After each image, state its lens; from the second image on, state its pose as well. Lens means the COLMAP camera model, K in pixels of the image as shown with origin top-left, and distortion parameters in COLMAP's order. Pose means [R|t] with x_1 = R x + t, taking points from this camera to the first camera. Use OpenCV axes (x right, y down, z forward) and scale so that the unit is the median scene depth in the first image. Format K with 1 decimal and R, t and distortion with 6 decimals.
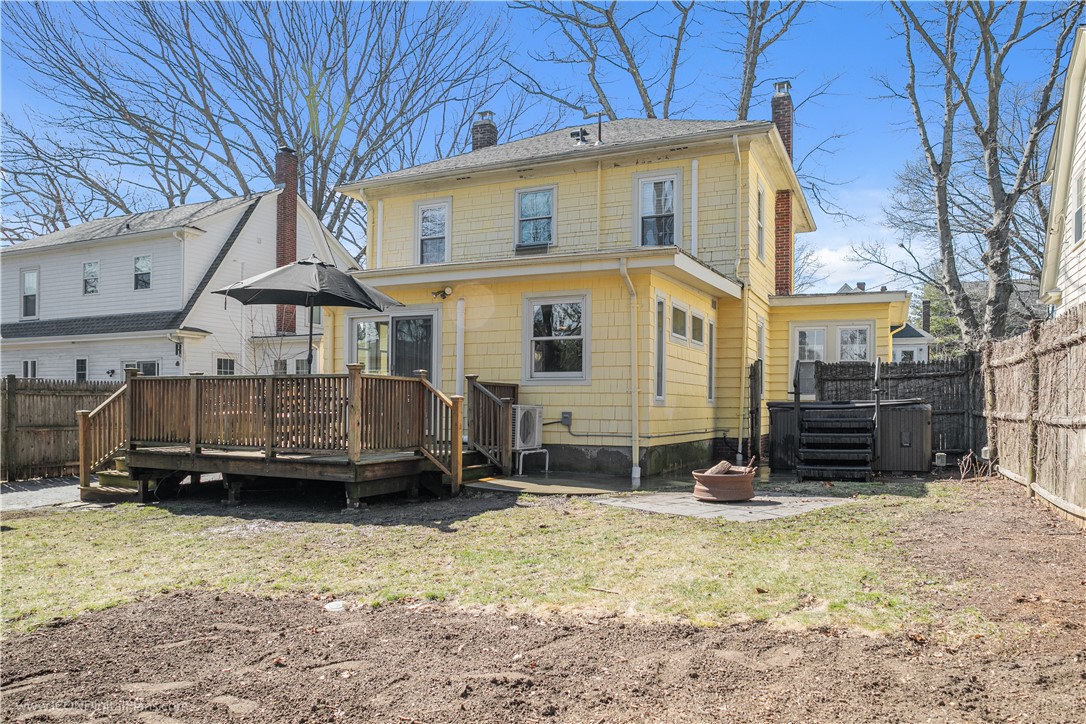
lens RADIAL K [[781.5, 0, 544.5], [0, 781.5, 421.2], [0, 0, 1]] dist [-0.016143, 0.000373]
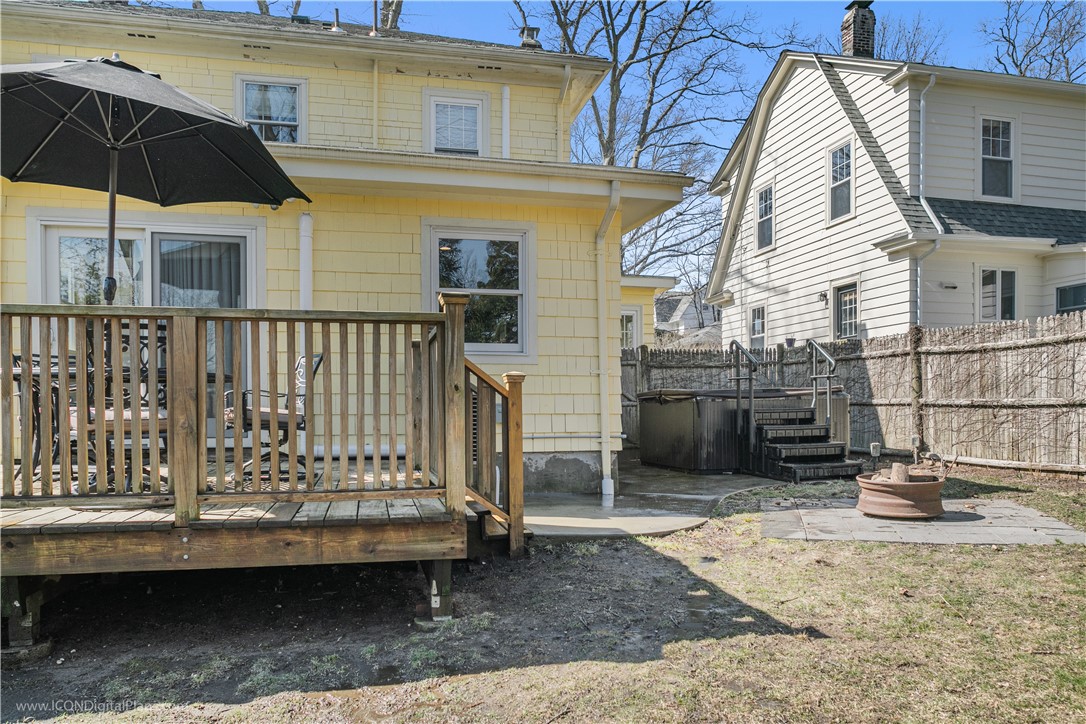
lens RADIAL K [[781.5, 0, 544.5], [0, 781.5, 421.2], [0, 0, 1]] dist [-0.016143, 0.000373]
pose [[0.781451, -0.022556, 0.623559, -0.361971], [0.021086, 0.999730, 0.009738, -0.002695], [-0.623611, 0.005539, 0.781715, 0.463665]]
